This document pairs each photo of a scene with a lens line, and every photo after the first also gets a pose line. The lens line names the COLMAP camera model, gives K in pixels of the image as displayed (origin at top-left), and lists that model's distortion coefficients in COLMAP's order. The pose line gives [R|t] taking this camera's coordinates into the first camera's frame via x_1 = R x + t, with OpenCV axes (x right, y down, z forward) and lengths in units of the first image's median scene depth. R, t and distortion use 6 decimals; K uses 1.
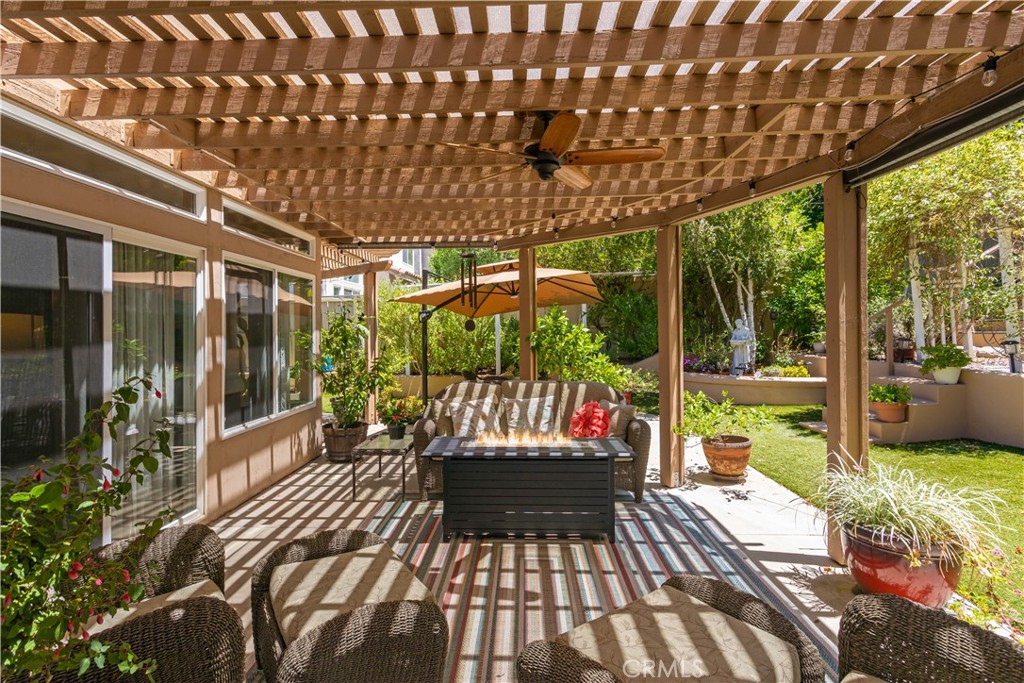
lens RADIAL K [[496.6, 0, 511.0], [0, 496.6, 340.1], [0, 0, 1]] dist [0.000526, 0.000594]
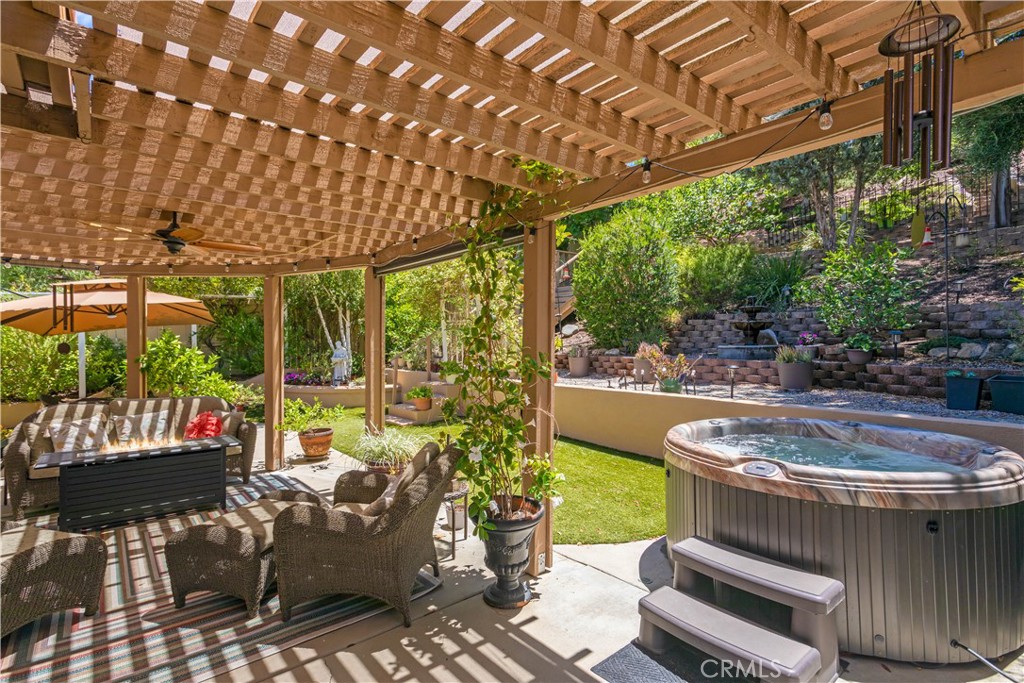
lens RADIAL K [[496.6, 0, 511.0], [0, 496.6, 340.1], [0, 0, 1]] dist [0.000526, 0.000594]
pose [[0.749228, 0.012764, 0.662189, -0.086074], [0.005384, 0.999664, -0.025361, -0.018903], [-0.662290, 0.022566, 0.748908, -0.417612]]
